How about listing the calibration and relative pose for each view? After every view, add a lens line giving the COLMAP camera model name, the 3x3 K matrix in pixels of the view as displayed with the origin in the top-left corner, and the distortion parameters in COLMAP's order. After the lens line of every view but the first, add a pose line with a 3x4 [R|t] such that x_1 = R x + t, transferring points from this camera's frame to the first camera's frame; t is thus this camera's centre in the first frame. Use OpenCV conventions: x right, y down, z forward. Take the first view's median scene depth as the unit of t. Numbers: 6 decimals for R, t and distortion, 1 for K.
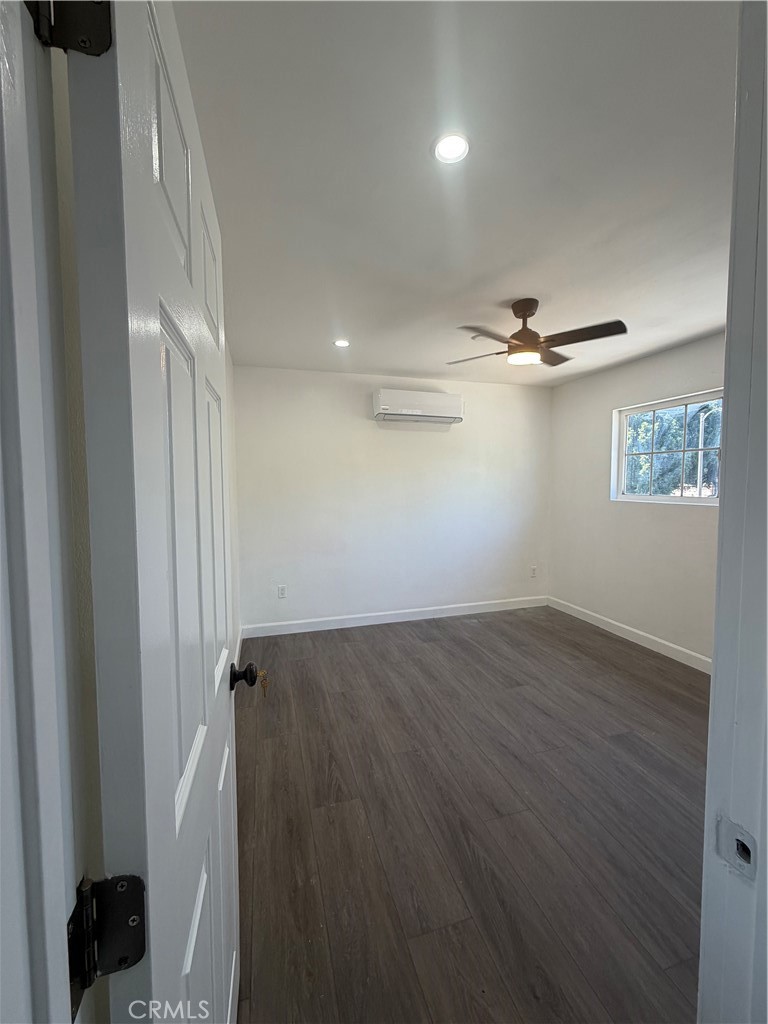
lens RADIAL K [[410.3, 0, 390.9], [0, 410.3, 509.6], [0, 0, 1]] dist [0.003444, -0.000082]
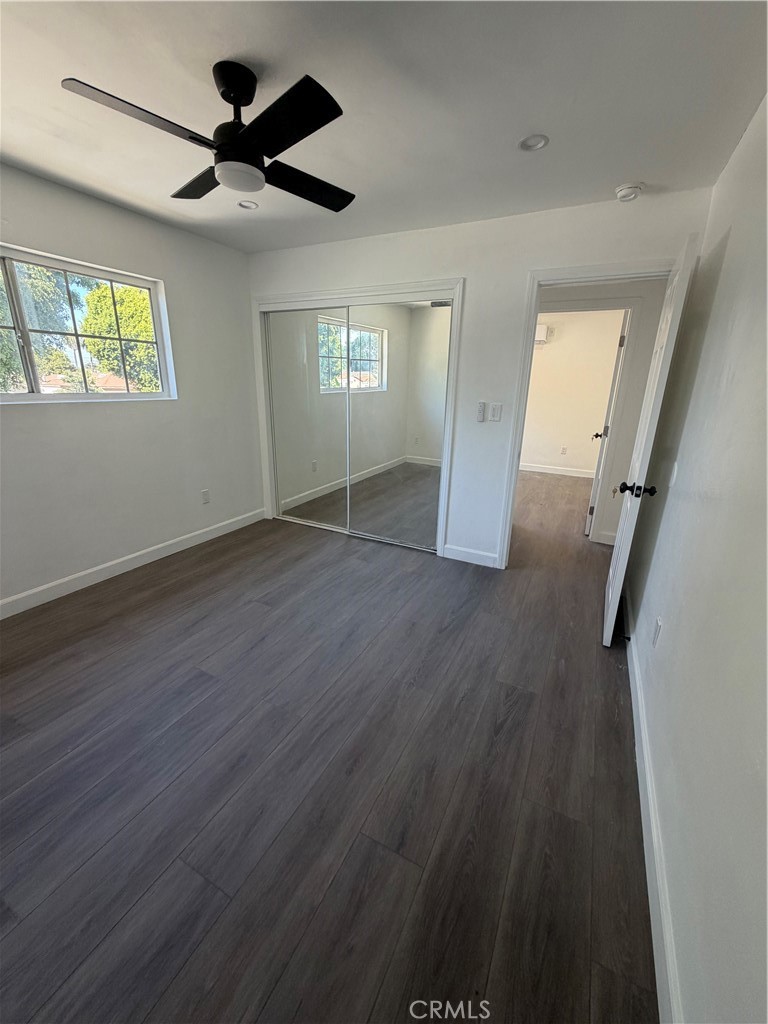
lens RADIAL K [[410.3, 0, 382.2], [0, 410.3, 512.4], [0, 0, 1]] dist [0.003444, -0.000082]
pose [[-0.713642, -0.224774, 0.663469, -0.468441], [0.024509, 0.938531, 0.344324, -0.106551], [-0.700081, 0.261985, -0.664267, 1.740943]]
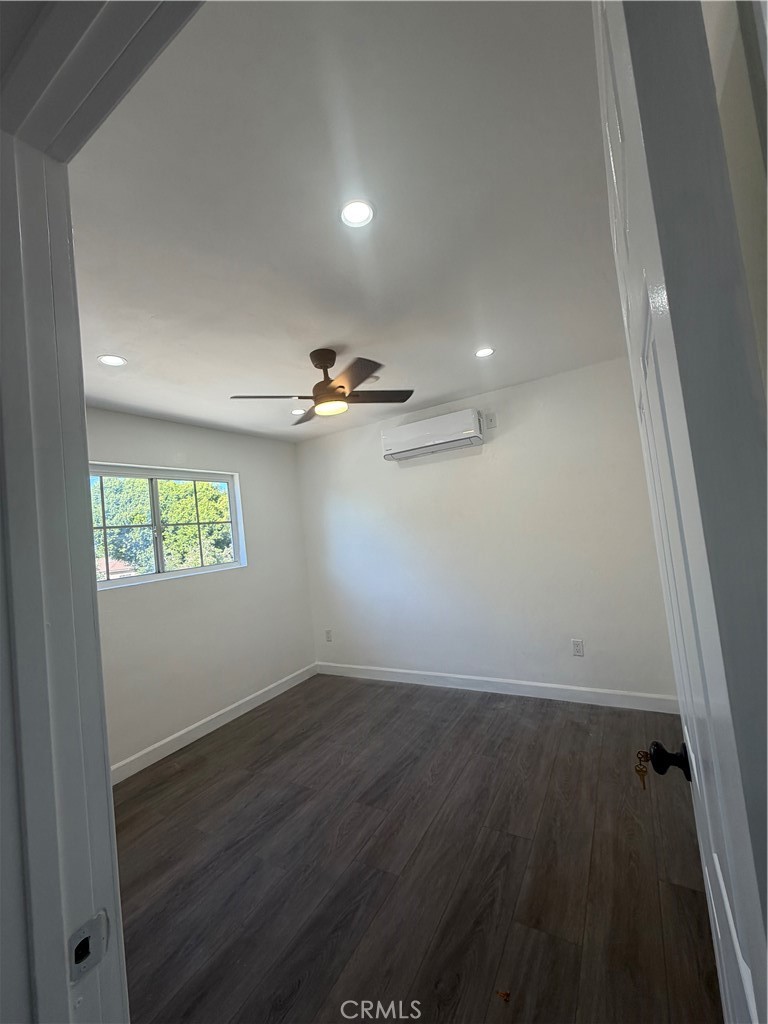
lens RADIAL K [[410.3, 0, 389.7], [0, 410.3, 507.5], [0, 0, 1]] dist [0.003444, -0.000082]
pose [[-0.670932, 0.110585, 0.733226, -0.316877], [0.147221, 0.988998, -0.014447, -0.085376], [-0.726757, 0.098253, -0.679831, 1.170478]]
